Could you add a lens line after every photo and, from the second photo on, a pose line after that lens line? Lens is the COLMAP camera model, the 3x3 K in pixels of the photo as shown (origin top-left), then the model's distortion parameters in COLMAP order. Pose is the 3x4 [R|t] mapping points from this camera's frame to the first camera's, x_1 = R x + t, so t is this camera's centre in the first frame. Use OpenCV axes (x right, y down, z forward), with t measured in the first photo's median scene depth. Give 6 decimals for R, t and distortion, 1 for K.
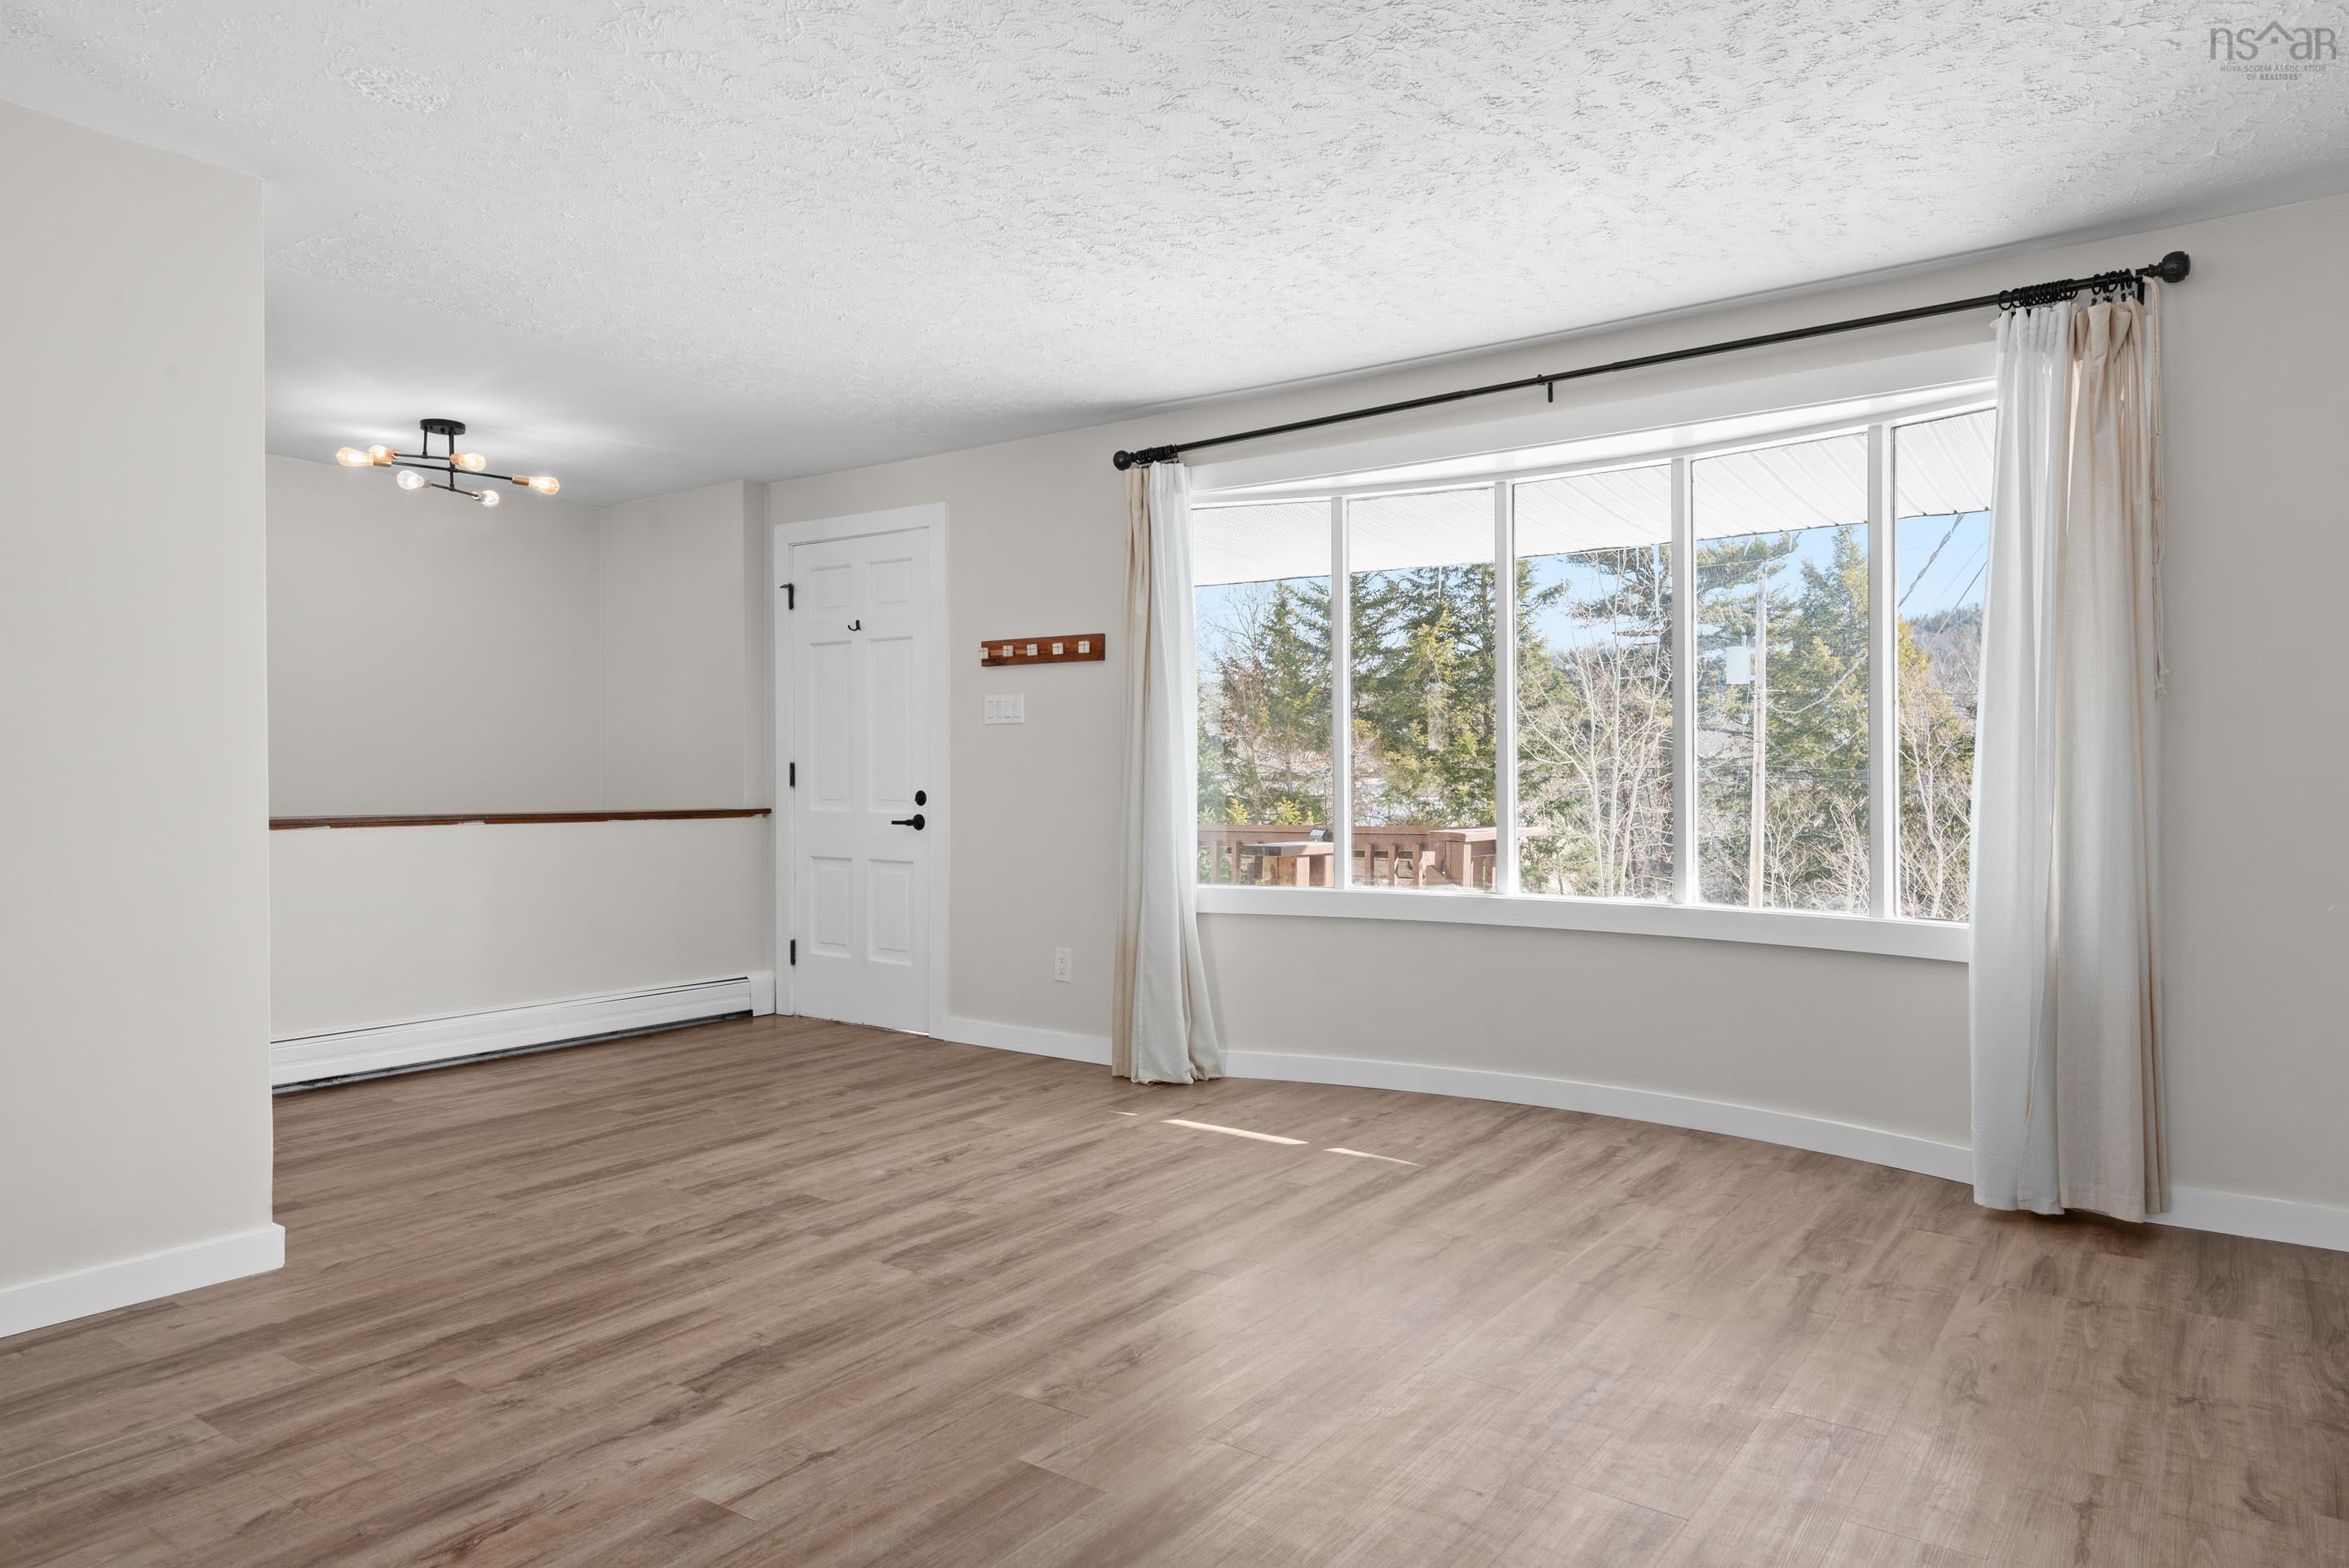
lens RADIAL K [[1411.6, 0, 1174.5], [0, 1411.6, 784.0], [0, 0, 1]] dist [0.059811, -0.052258]
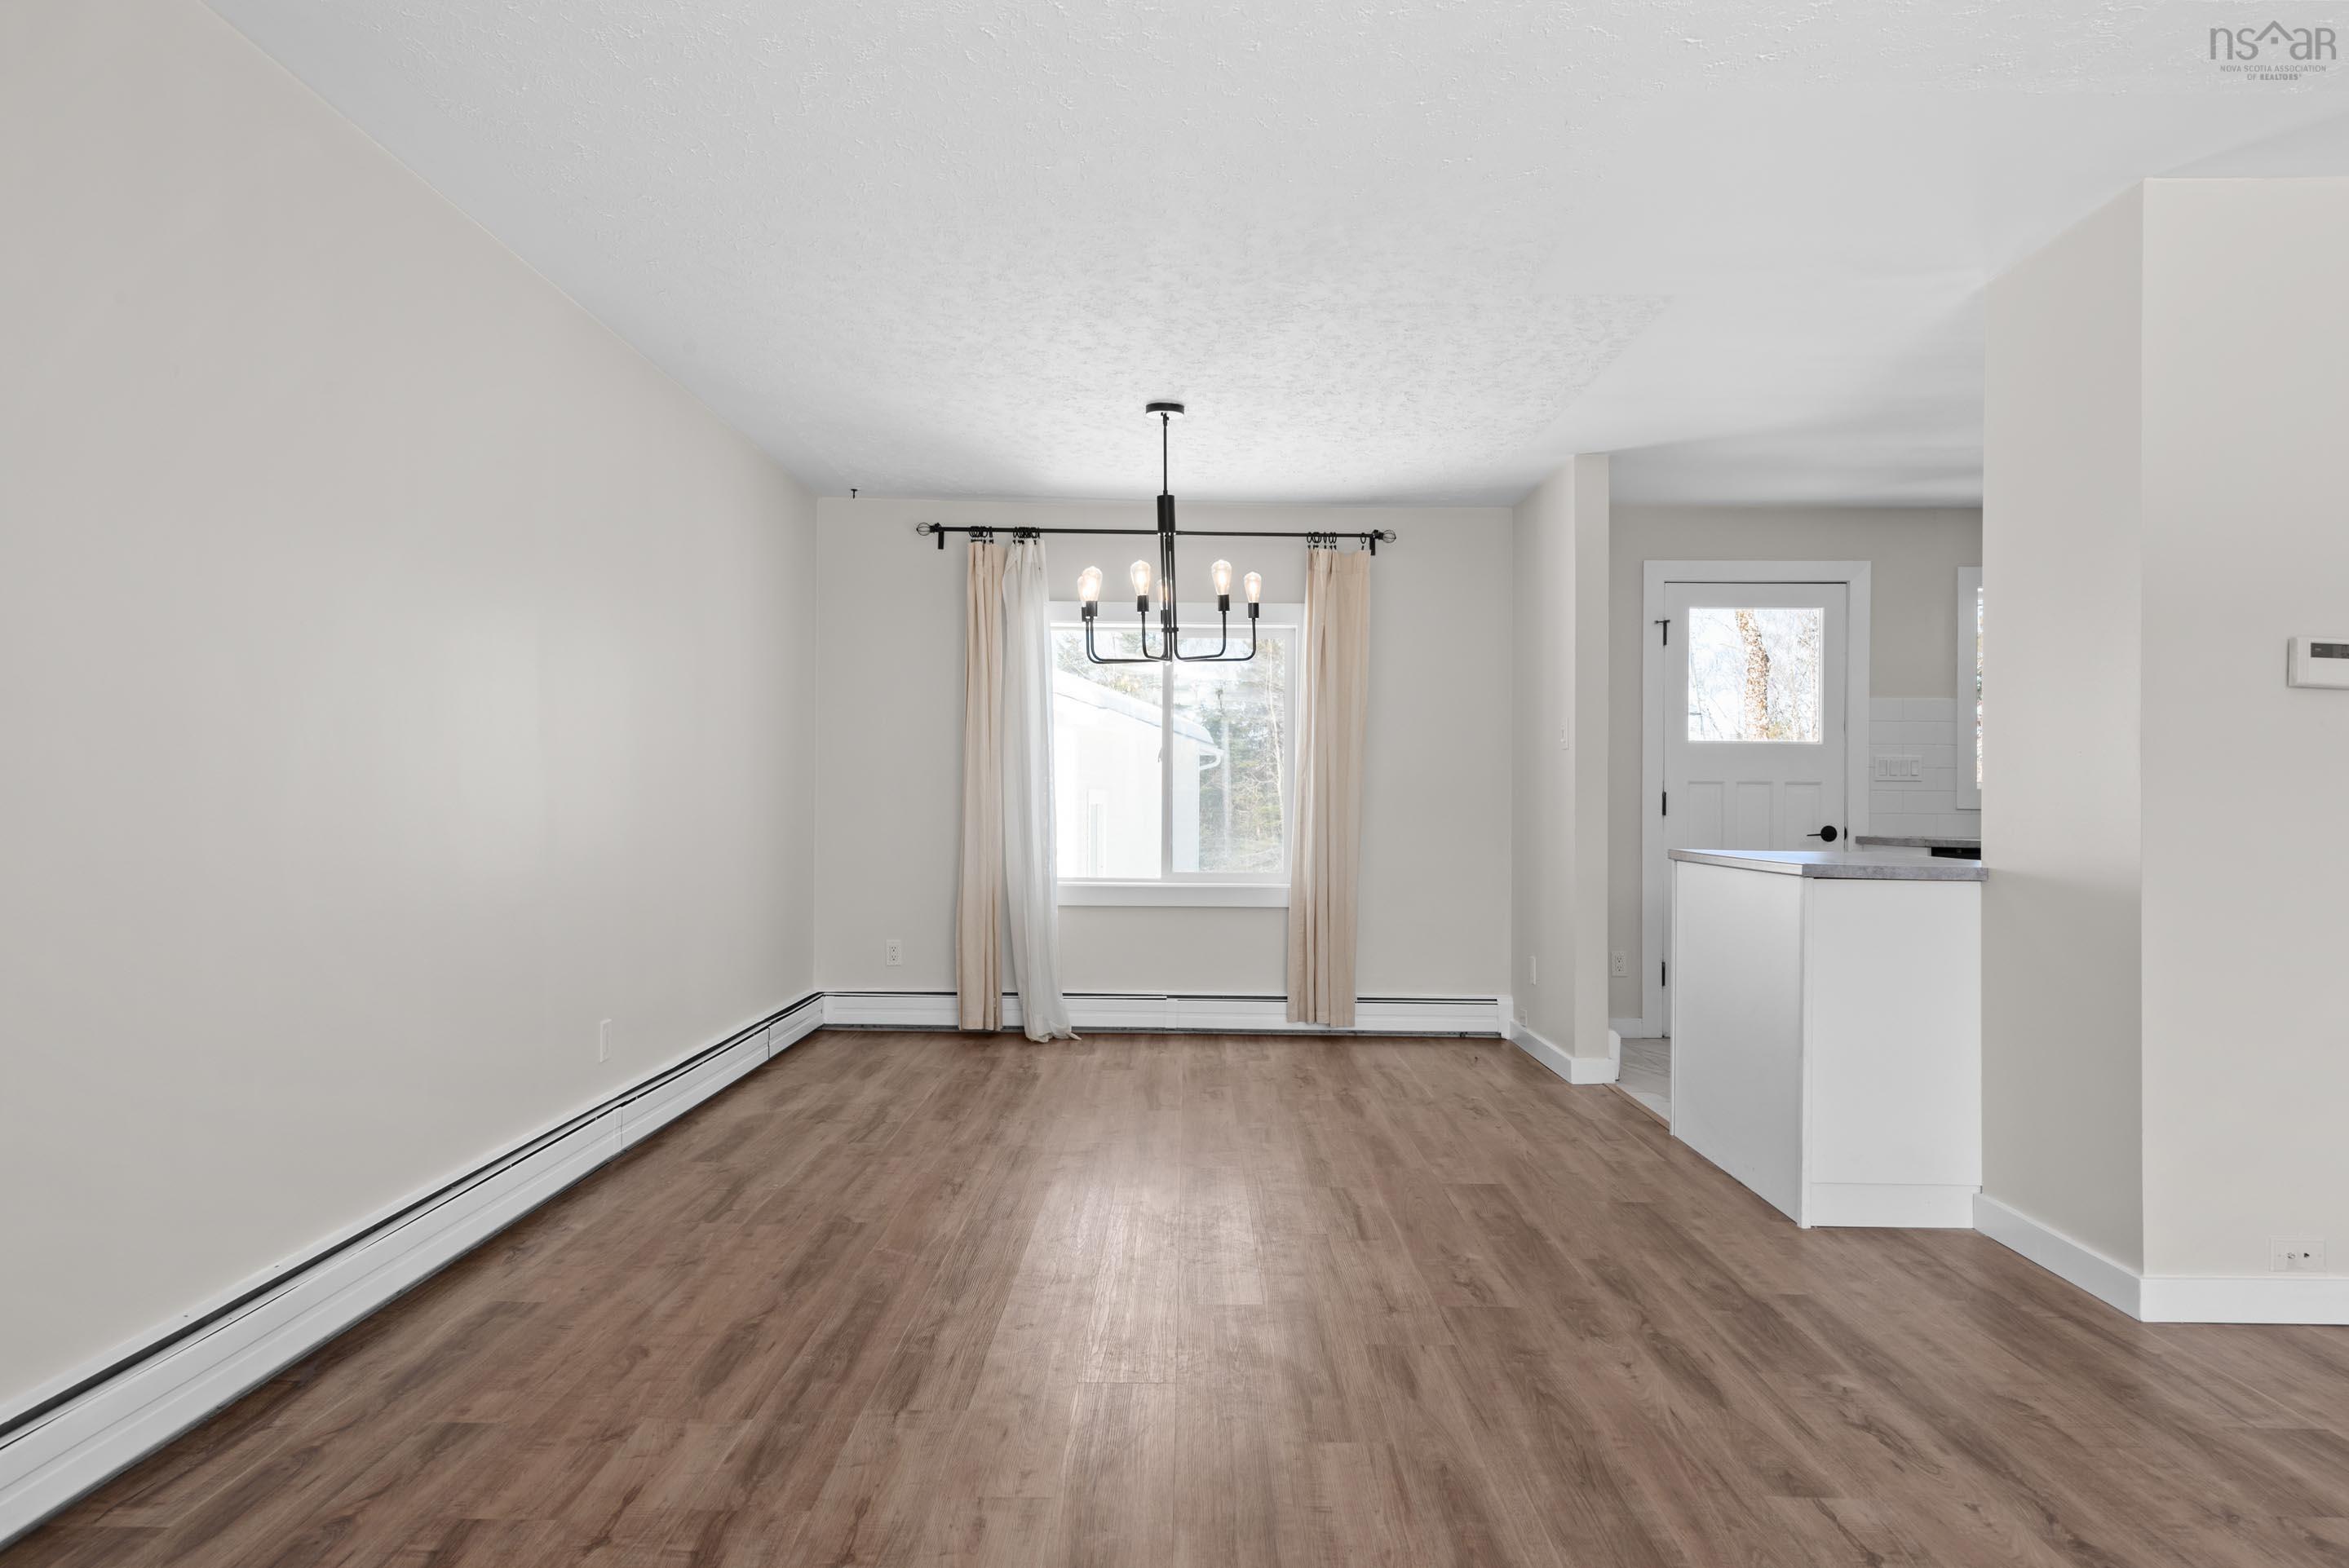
lens RADIAL K [[1560.7, 0, 1174.5], [0, 1560.7, 784.0], [0, 0, 1]] dist [0.046153, -0.043184]
pose [[-0.818654, -0.016117, -0.574061, 0.457009], [-0.013914, 0.999869, -0.008228, 0.005004], [0.574119, 0.001252, -0.818771, 1.059489]]
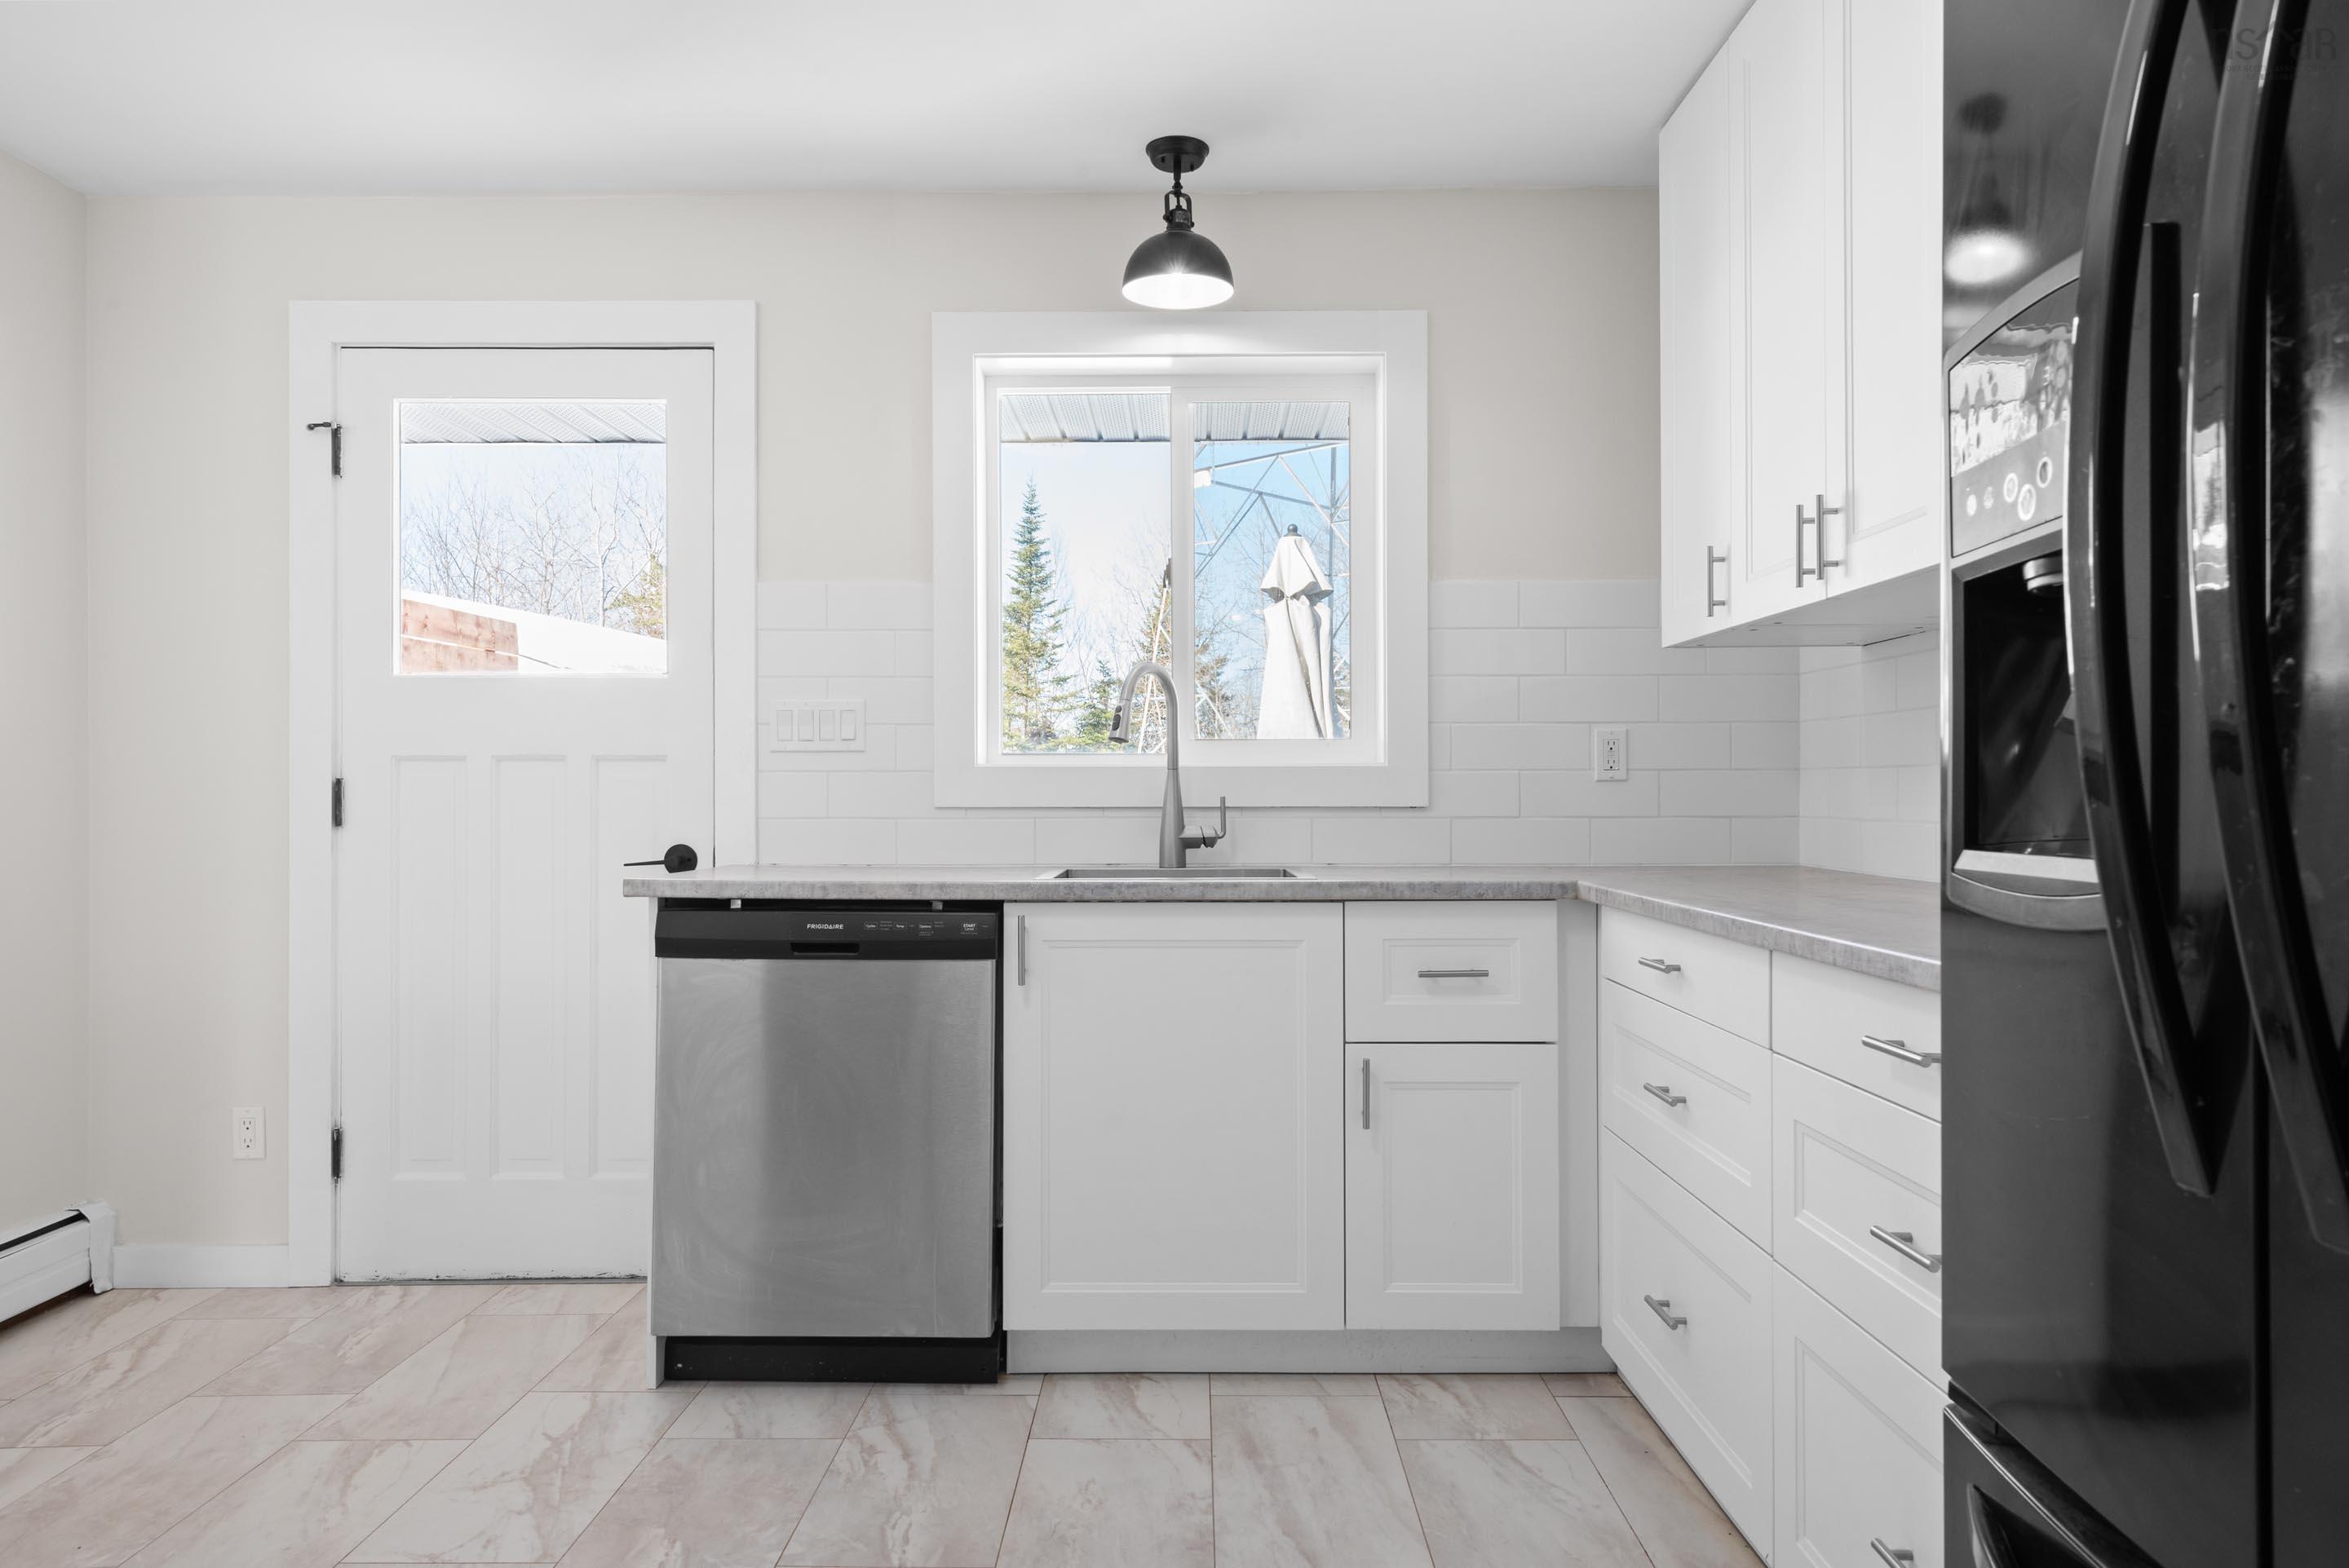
lens RADIAL K [[1560.7, 0, 1174.5], [0, 1560.7, 784.0], [0, 0, 1]] dist [0.046153, -0.043184]
pose [[-0.819057, -0.002507, -0.573707, -1.103643], [-0.004162, 0.999990, 0.001573, -0.010402], [0.573697, 0.003676, -0.819059, 0.873739]]
